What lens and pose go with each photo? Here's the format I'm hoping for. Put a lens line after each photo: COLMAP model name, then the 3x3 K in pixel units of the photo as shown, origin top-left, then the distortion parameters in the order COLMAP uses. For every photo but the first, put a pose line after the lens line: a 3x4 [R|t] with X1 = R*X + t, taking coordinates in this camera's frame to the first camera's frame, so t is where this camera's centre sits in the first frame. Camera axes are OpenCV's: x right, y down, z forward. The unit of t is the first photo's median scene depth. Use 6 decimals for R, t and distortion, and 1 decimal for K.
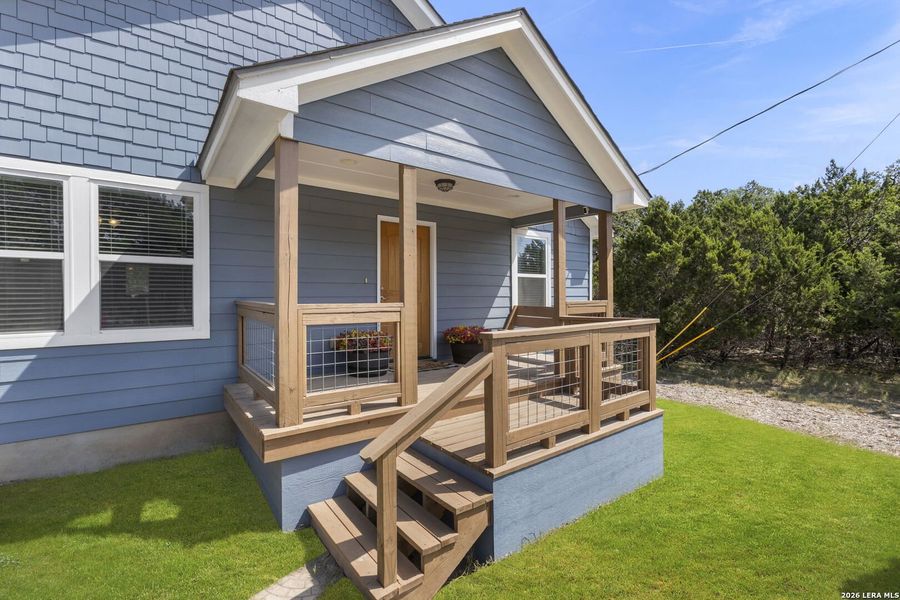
lens RADIAL K [[402.6, 0, 449.0], [0, 402.6, 304.1], [0, 0, 1]] dist [0.002916, 0.000444]
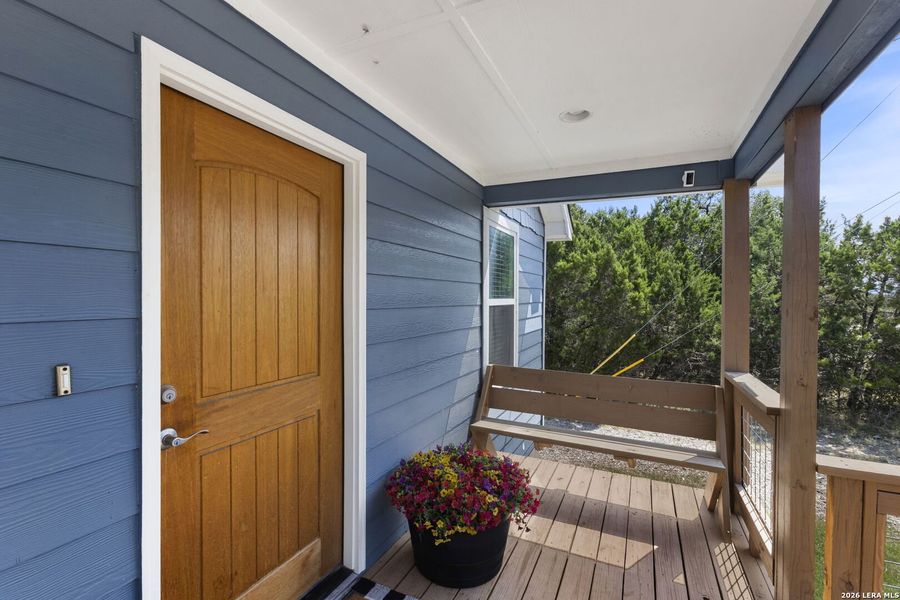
lens RADIAL K [[402.6, 0, 447.2], [0, 402.6, 305.4], [0, 0, 1]] dist [0.002916, 0.000444]
pose [[0.883462, -0.003885, 0.468487, -0.109240], [0.000982, 0.999979, 0.006440, -0.072398], [-0.468502, -0.005230, 0.883447, 0.592233]]
